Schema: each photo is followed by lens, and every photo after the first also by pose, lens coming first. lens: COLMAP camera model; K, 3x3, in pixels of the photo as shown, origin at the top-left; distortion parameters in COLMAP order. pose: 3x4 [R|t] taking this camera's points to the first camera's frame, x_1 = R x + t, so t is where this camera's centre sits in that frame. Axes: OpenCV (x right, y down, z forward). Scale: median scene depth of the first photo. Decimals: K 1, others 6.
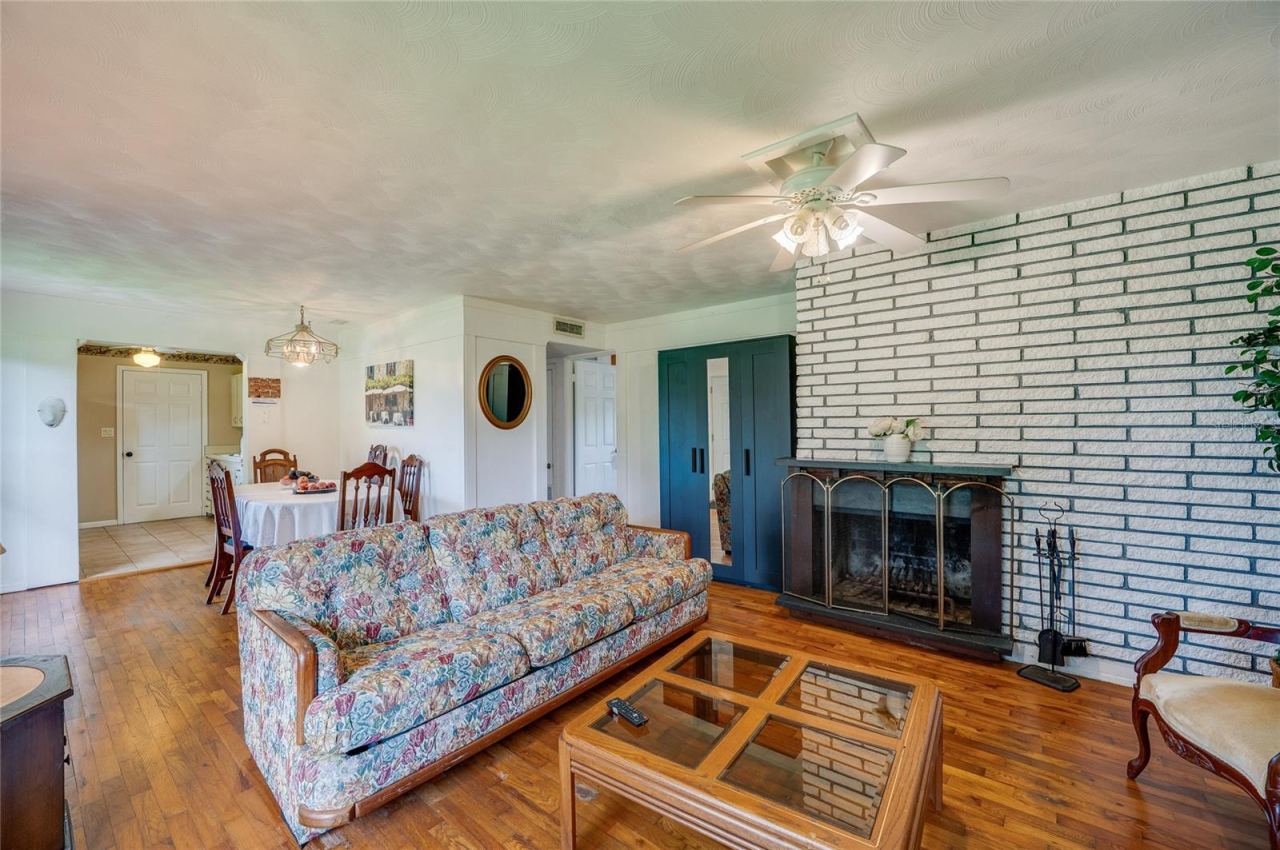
lens RADIAL K [[511.0, 0, 630.7], [0, 511.0, 424.6], [0, 0, 1]] dist [-0.019324, 0.002102]
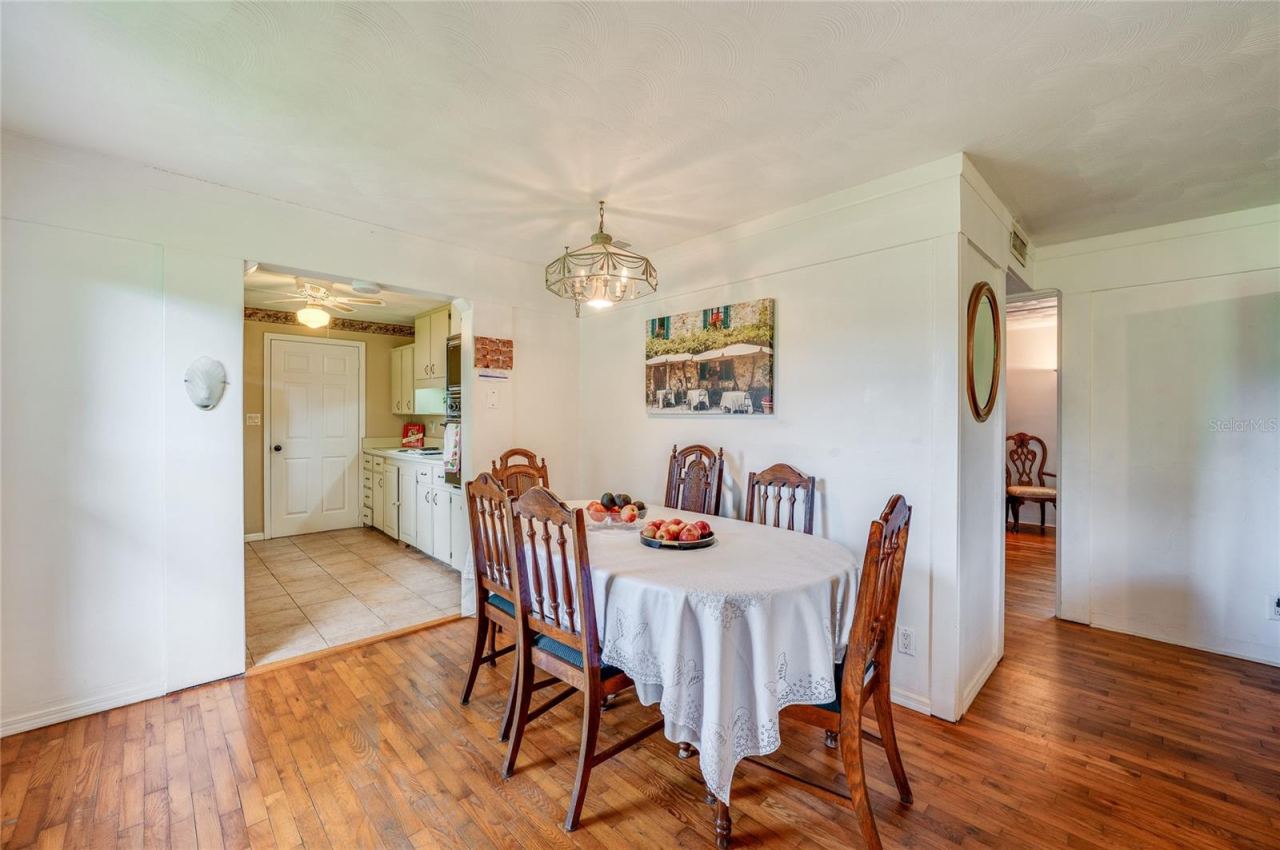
lens RADIAL K [[511.0, 0, 639.9], [0, 511.0, 420.8], [0, 0, 1]] dist [-0.019324, 0.002102]
pose [[0.993749, 0.010777, -0.111118, -0.504988], [-0.009857, 0.999913, 0.008818, 0.006516], [0.111204, -0.007668, 0.993768, 0.405230]]
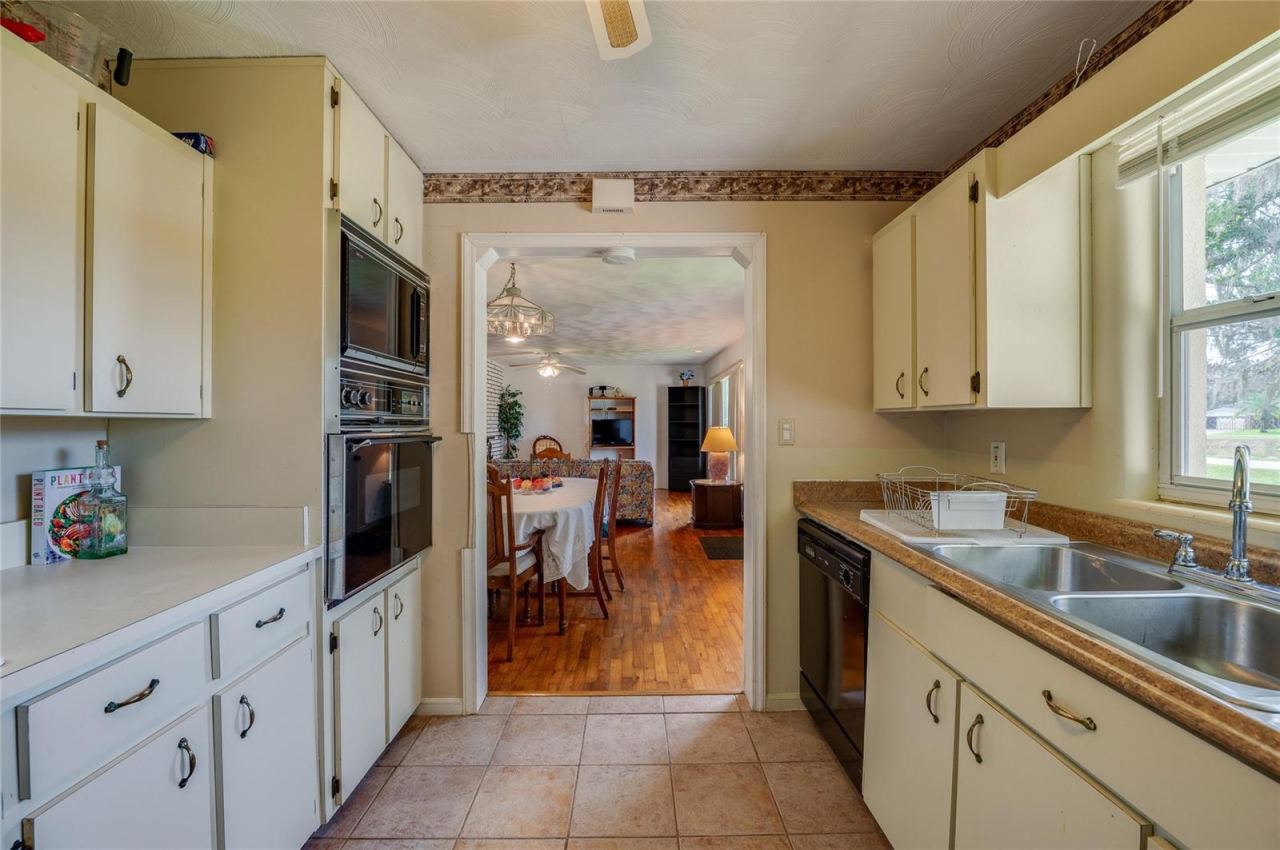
lens RADIAL K [[511.0, 0, 634.8], [0, 511.0, 421.2], [0, 0, 1]] dist [-0.019324, 0.002102]
pose [[-0.636574, 0.010882, 0.771139, -1.281417], [-0.000230, 0.999898, -0.014300, 0.017367], [-0.771216, -0.009280, -0.636506, 1.273054]]
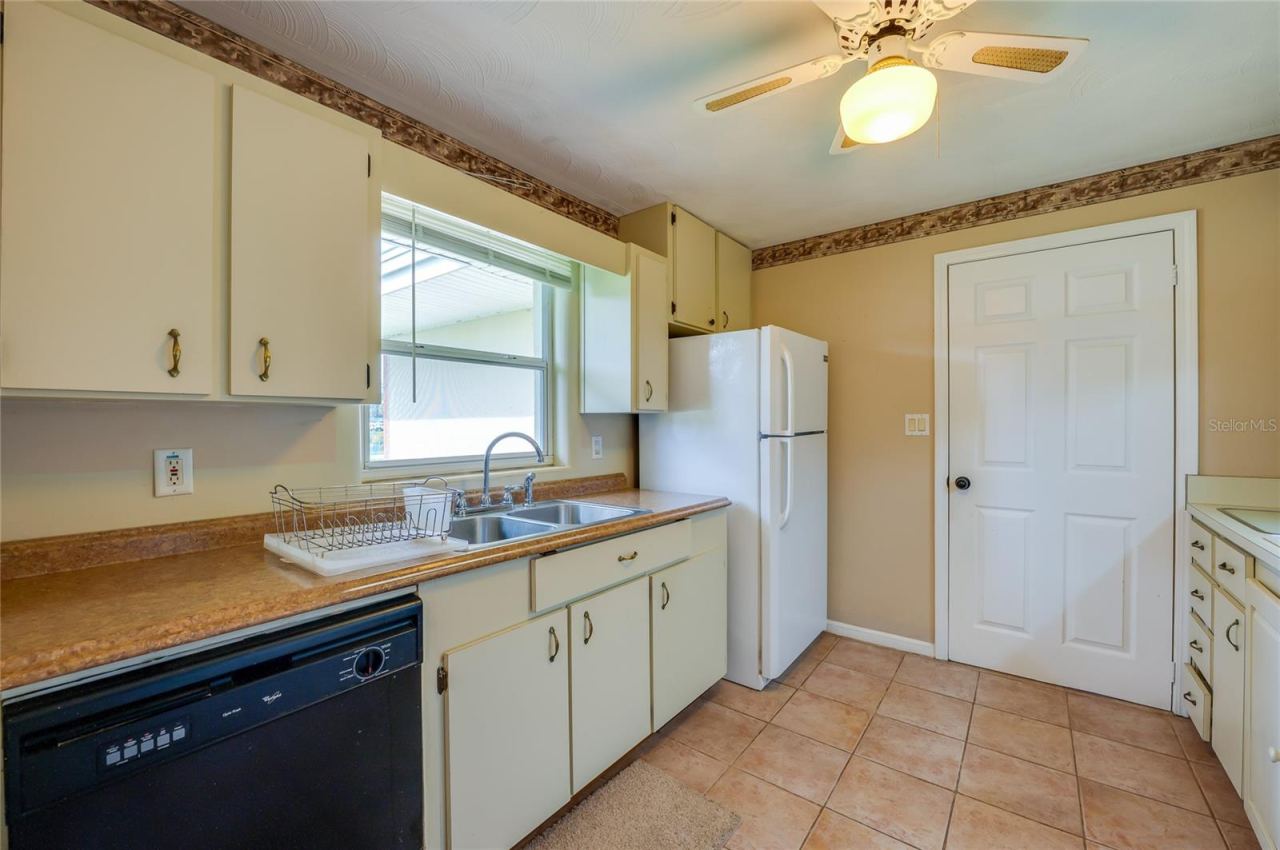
lens RADIAL K [[511.0, 0, 639.6], [0, 511.0, 424.9], [0, 0, 1]] dist [-0.019324, 0.002102]
pose [[0.031744, 0.011140, -0.999434, -0.880659], [0.007251, 0.999909, 0.011375, 0.012799], [0.999470, -0.007608, 0.031660, 1.051573]]
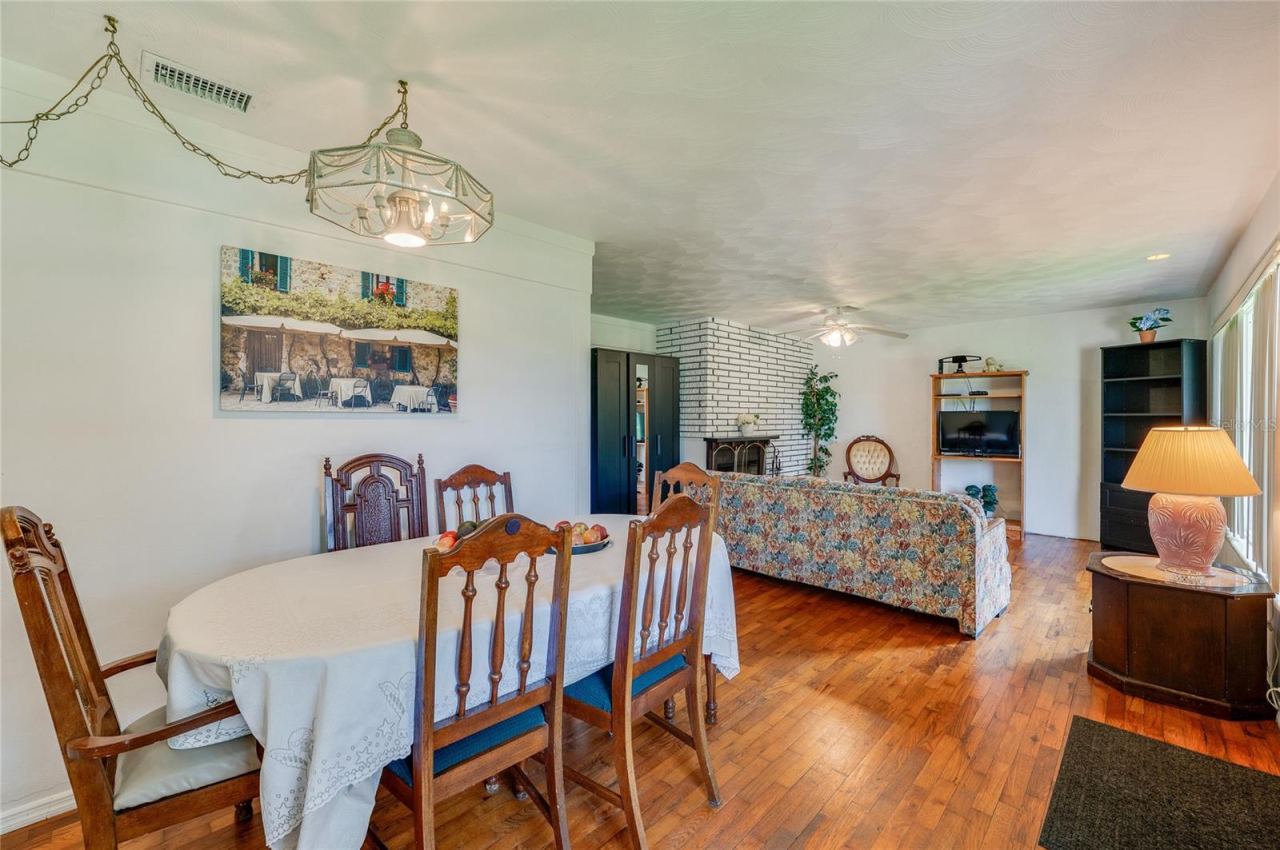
lens RADIAL K [[511.0, 0, 645.6], [0, 511.0, 424.9], [0, 0, 1]] dist [-0.019324, 0.002102]
pose [[0.092489, -0.007005, 0.995689, -0.932092], [-0.005967, 0.999953, 0.007589, 0.009199], [-0.995696, -0.006643, 0.092443, 0.738275]]
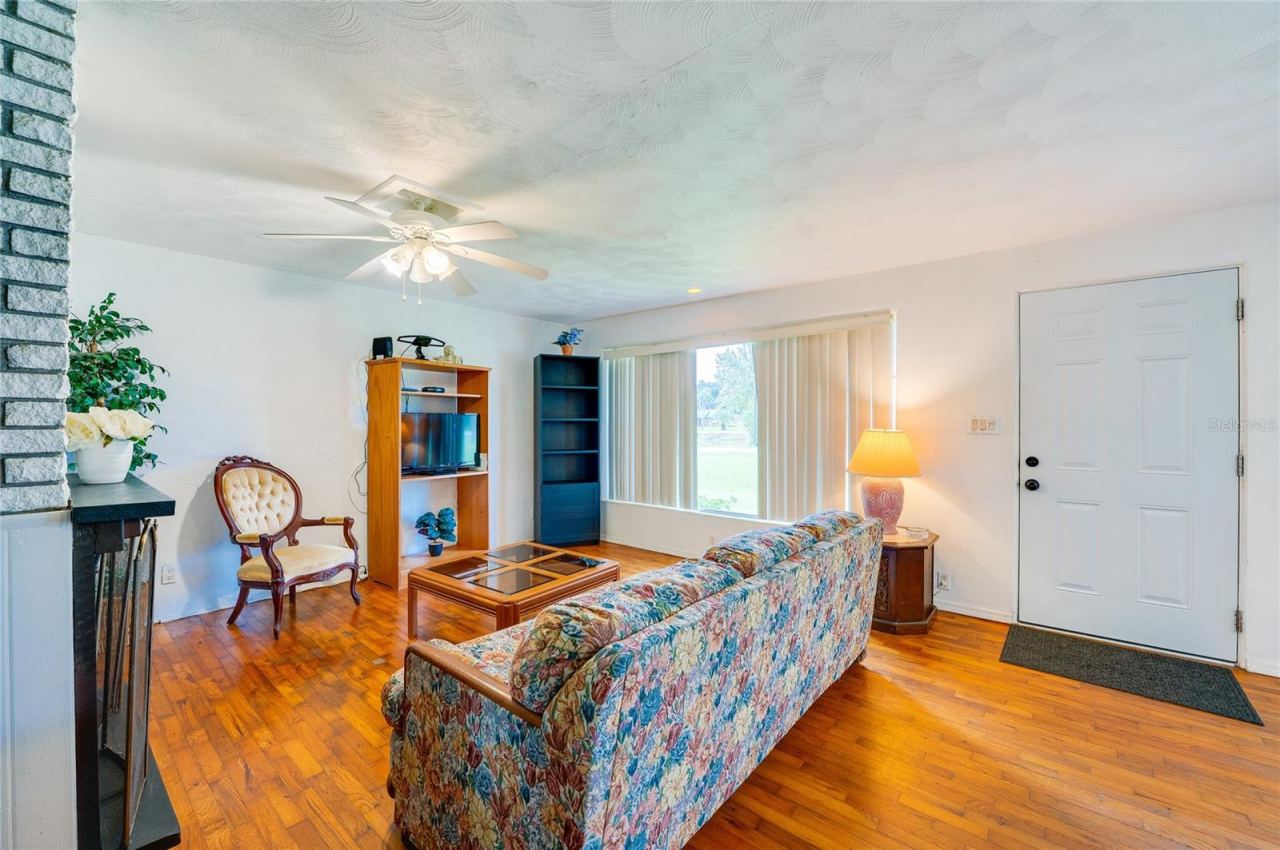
lens RADIAL K [[511.0, 0, 632.5], [0, 511.0, 420.0], [0, 0, 1]] dist [-0.019324, 0.002102]
pose [[-0.999924, 0.004647, 0.011416, -0.061575], [0.004491, 0.999896, -0.013694, 0.006600], [-0.011478, -0.013642, -0.999841, 0.965968]]
